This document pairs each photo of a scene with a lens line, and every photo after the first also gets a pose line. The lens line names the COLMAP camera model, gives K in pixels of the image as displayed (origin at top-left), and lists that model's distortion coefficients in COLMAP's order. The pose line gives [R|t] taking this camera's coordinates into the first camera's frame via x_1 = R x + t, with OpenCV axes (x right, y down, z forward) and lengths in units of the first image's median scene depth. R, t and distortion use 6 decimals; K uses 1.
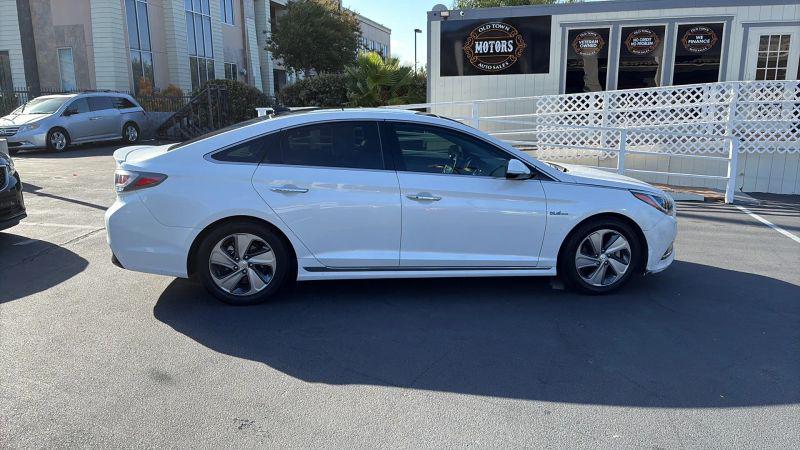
lens RADIAL K [[577.6, 0, 401.8], [0, 577.6, 224.4], [0, 0, 1]] dist [0.063962, -0.060229]
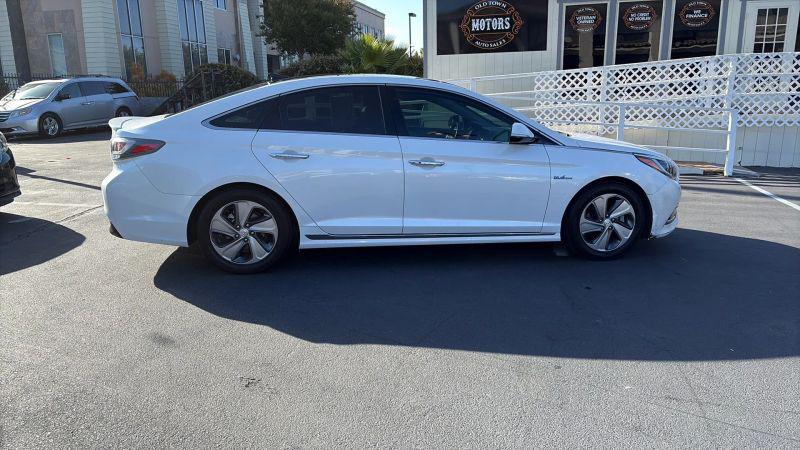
lens RADIAL K [[576.9, 0, 404.2], [0, 576.9, 223.3], [0, 0, 1]] dist [0.066700, -0.064676]
pose [[0.999849, -0.013743, 0.010646, -0.010904], [0.013537, 0.999723, 0.019247, 0.034611], [-0.010908, -0.019100, 0.999758, 0.012645]]
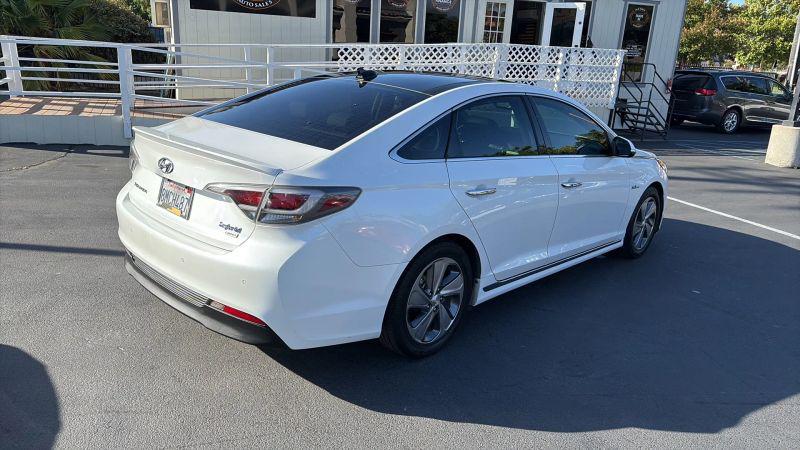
lens RADIAL K [[572.2, 0, 396.9], [0, 572.2, 228.0], [0, 0, 1]] dist [0.063011, -0.059821]
pose [[0.792270, -0.135058, 0.595036, -0.654296], [0.068120, 0.988677, 0.133705, -0.107125], [-0.606356, -0.065397, 0.792499, 0.426638]]
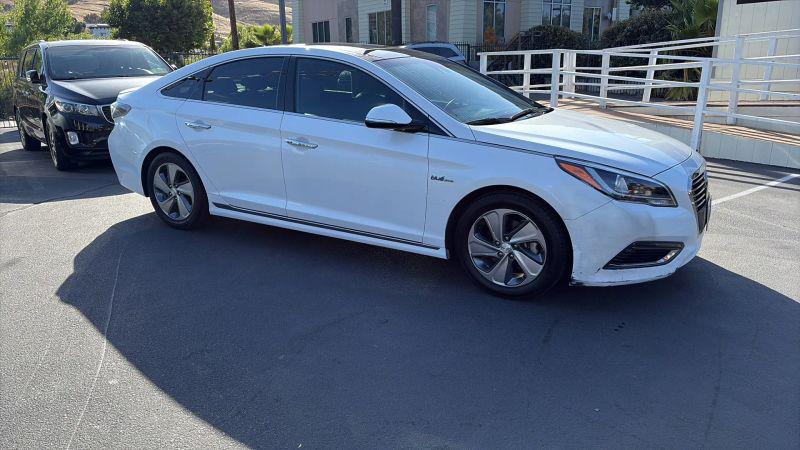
lens RADIAL K [[580.0, 0, 401.9], [0, 580.0, 225.0], [0, 0, 1]] dist [0.061080, -0.066109]
pose [[0.783142, 0.157446, -0.601580, 0.675256], [-0.108886, 0.987190, 0.116619, -0.041021], [0.612235, -0.025826, 0.790254, 0.349385]]
